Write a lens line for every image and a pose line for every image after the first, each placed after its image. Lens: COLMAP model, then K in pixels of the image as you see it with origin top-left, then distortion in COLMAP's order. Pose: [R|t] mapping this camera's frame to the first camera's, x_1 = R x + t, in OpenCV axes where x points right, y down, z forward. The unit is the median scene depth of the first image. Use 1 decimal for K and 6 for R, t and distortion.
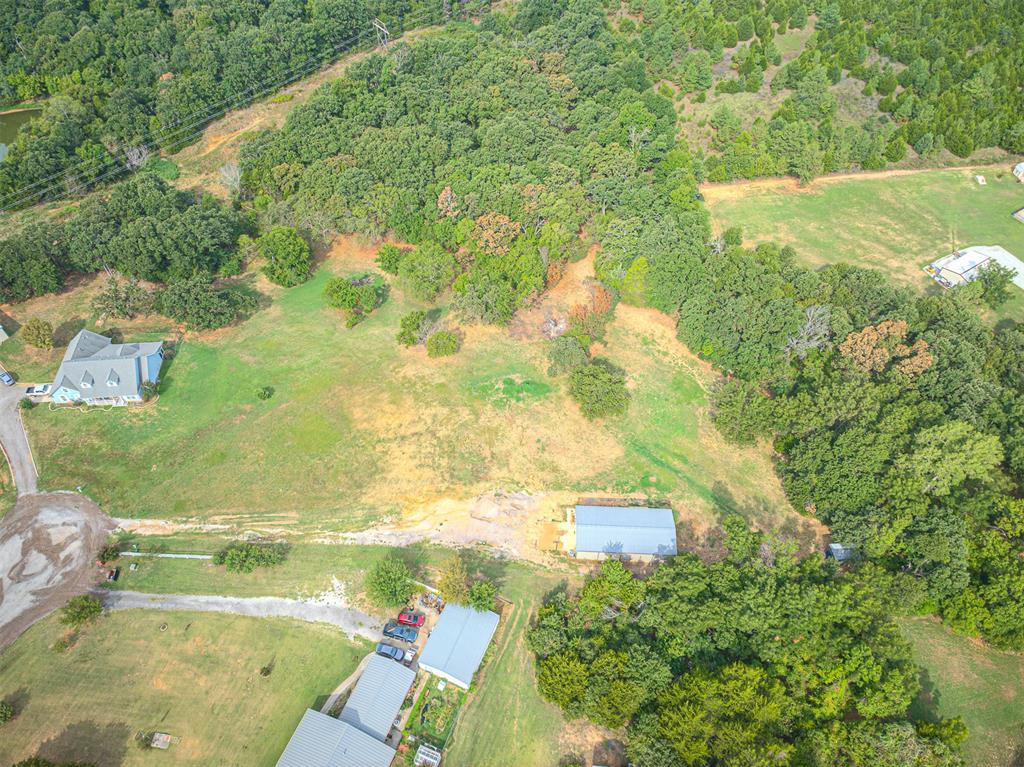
lens RADIAL K [[694.0, 0, 510.3], [0, 694.0, 385.4], [0, 0, 1]] dist [0.063979, -0.089900]
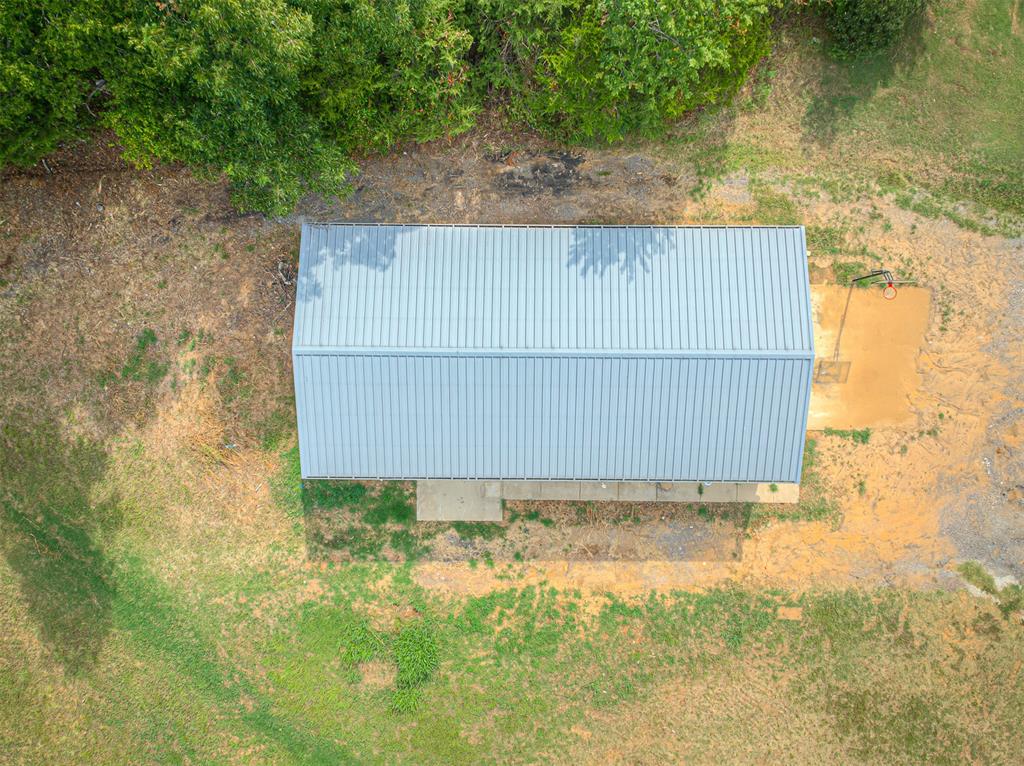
lens RADIAL K [[688.4, 0, 513.0], [0, 688.4, 388.1], [0, 0, 1]] dist [0.060656, -0.081220]
pose [[-0.999482, 0.032067, 0.002769, 0.172988], [-0.023568, -0.787740, 0.615557, 0.078879], [0.021920, 0.615173, 0.788087, 0.842716]]
